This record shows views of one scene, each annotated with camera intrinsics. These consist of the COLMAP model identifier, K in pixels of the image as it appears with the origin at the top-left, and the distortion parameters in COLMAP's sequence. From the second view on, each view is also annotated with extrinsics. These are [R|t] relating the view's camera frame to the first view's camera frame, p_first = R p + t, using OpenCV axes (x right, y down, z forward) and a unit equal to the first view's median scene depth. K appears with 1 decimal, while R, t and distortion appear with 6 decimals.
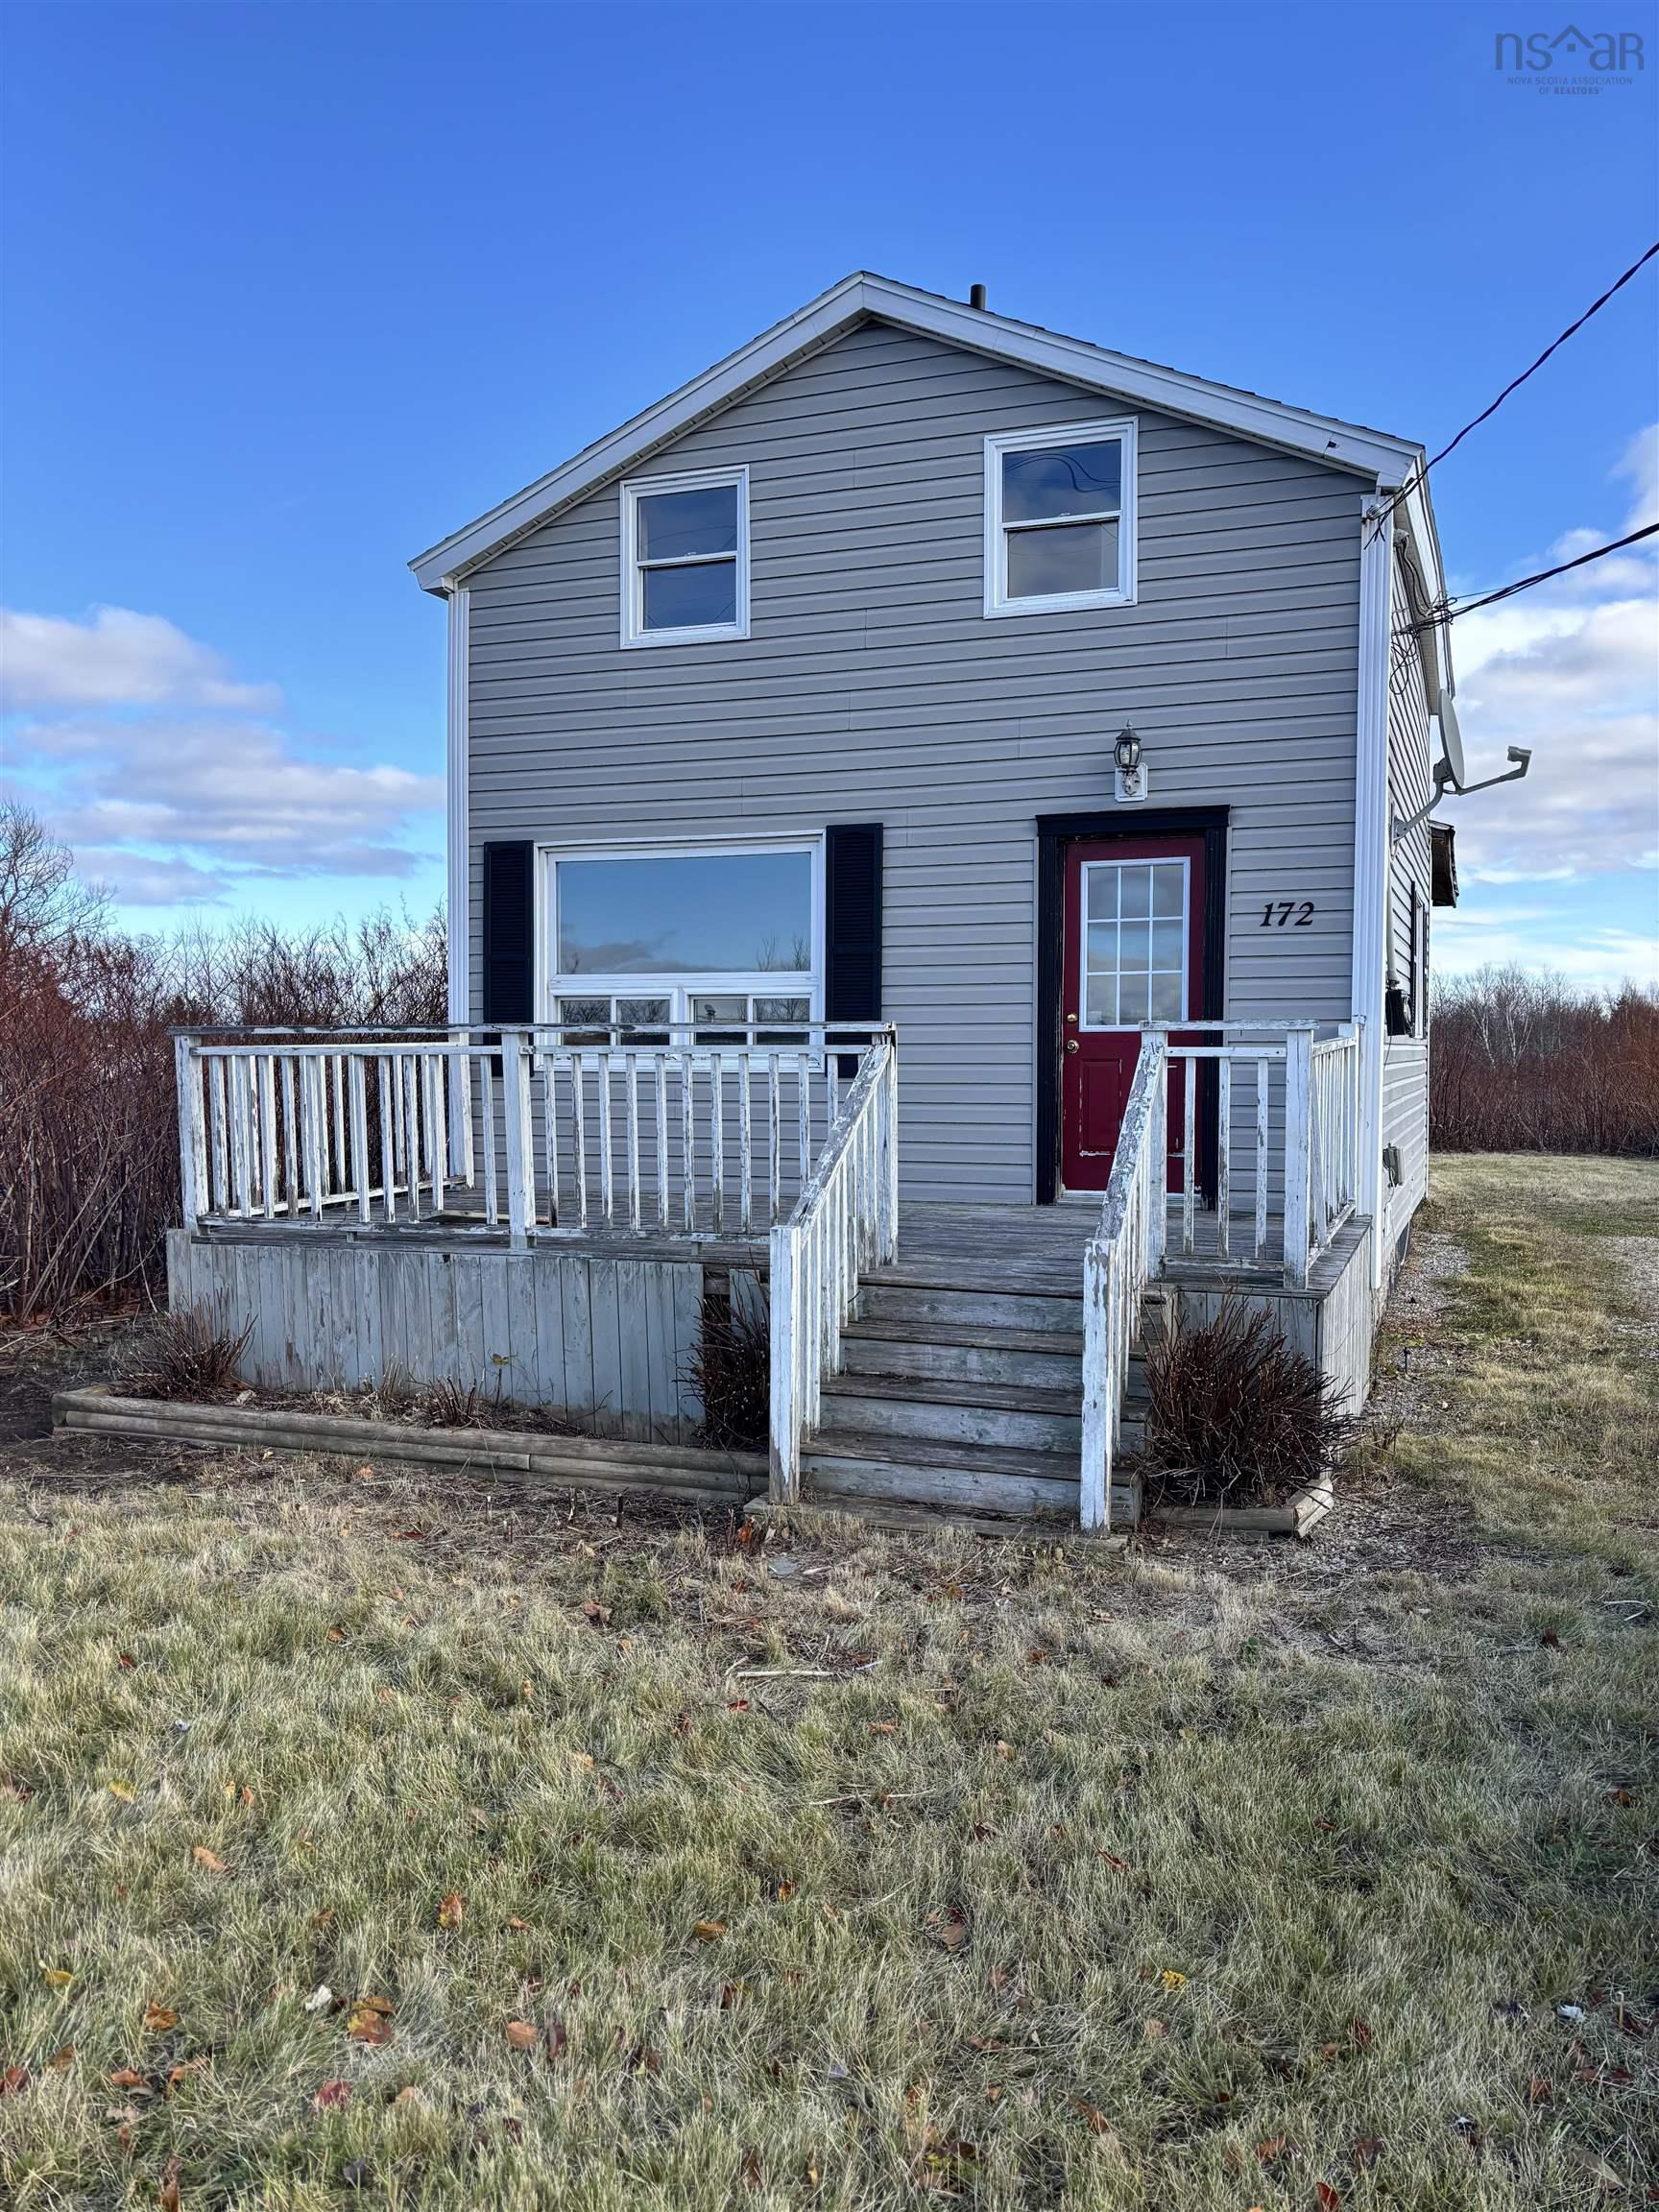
lens RADIAL K [[1672.3, 0, 898.3], [0, 1672.3, 1097.9], [0, 0, 1]] dist [0.038564, -0.057535]
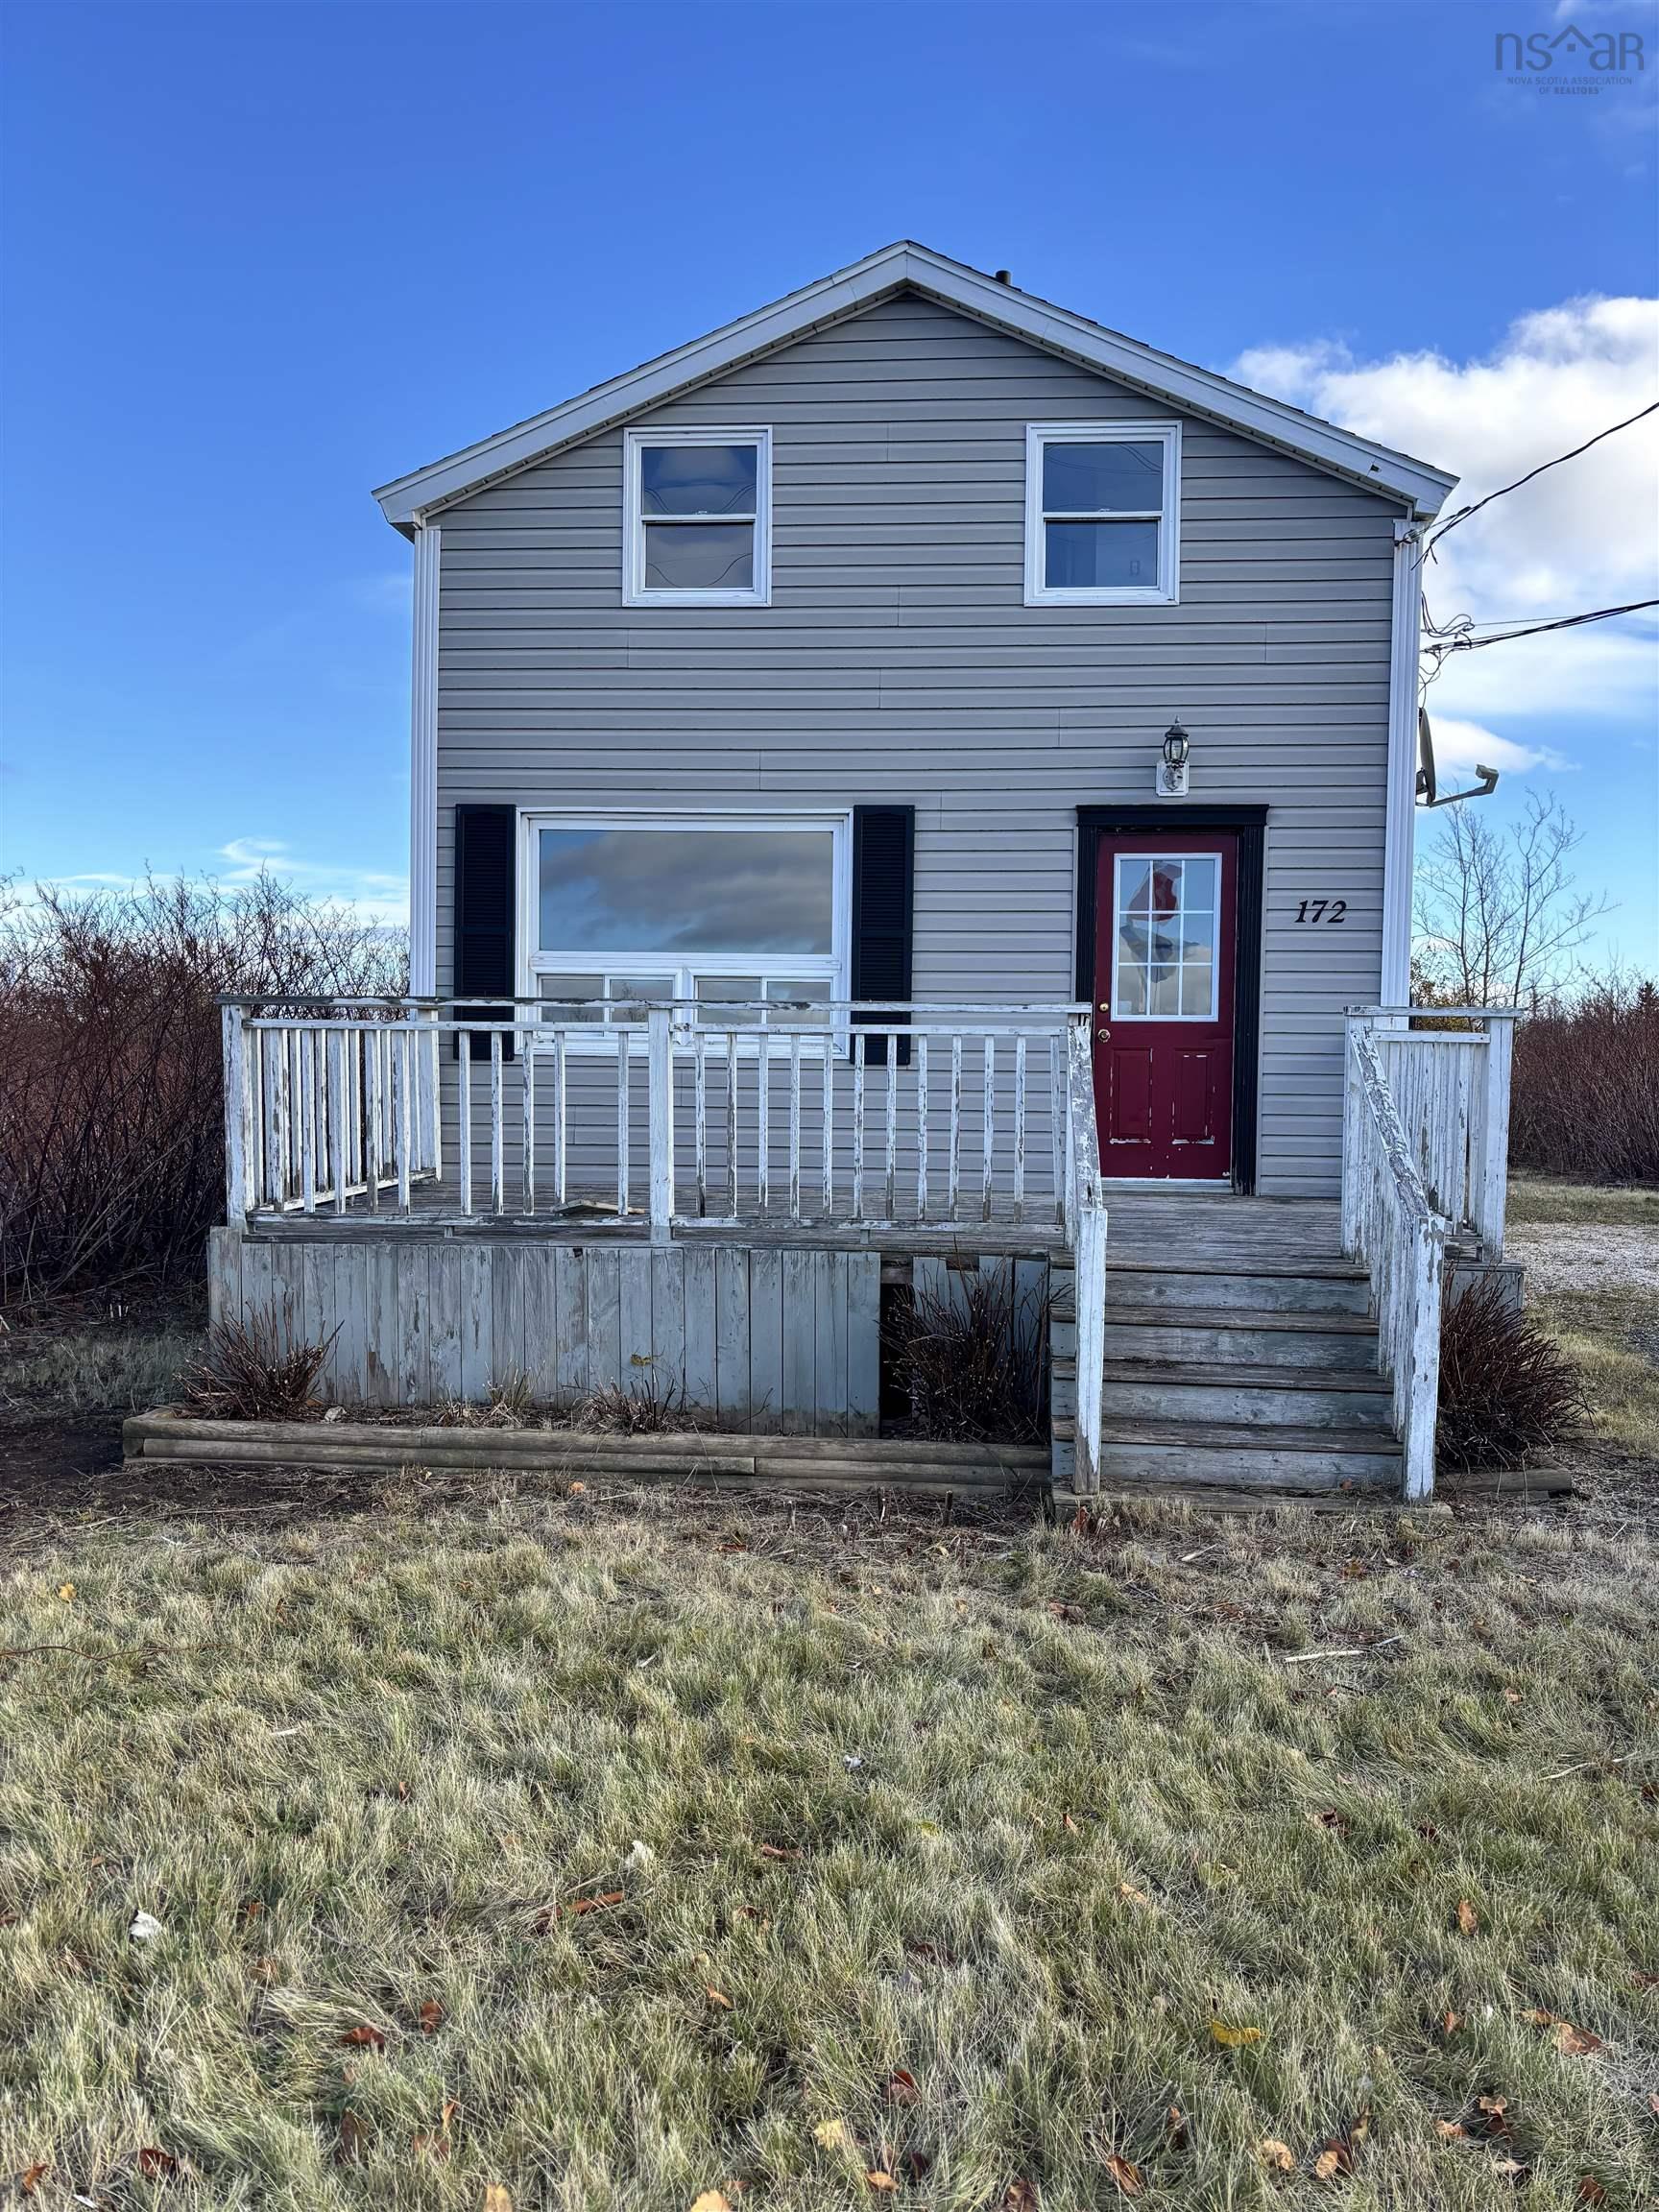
lens RADIAL K [[1672.3, 0, 825.2], [0, 1672.3, 1099.6], [0, 0, 1]] dist [0.038564, -0.057535]
pose [[0.963868, 0.005354, 0.266327, -0.345971], [-0.005411, 0.999985, -0.000518, 0.010197], [-0.266326, -0.000941, 0.963883, 0.070797]]
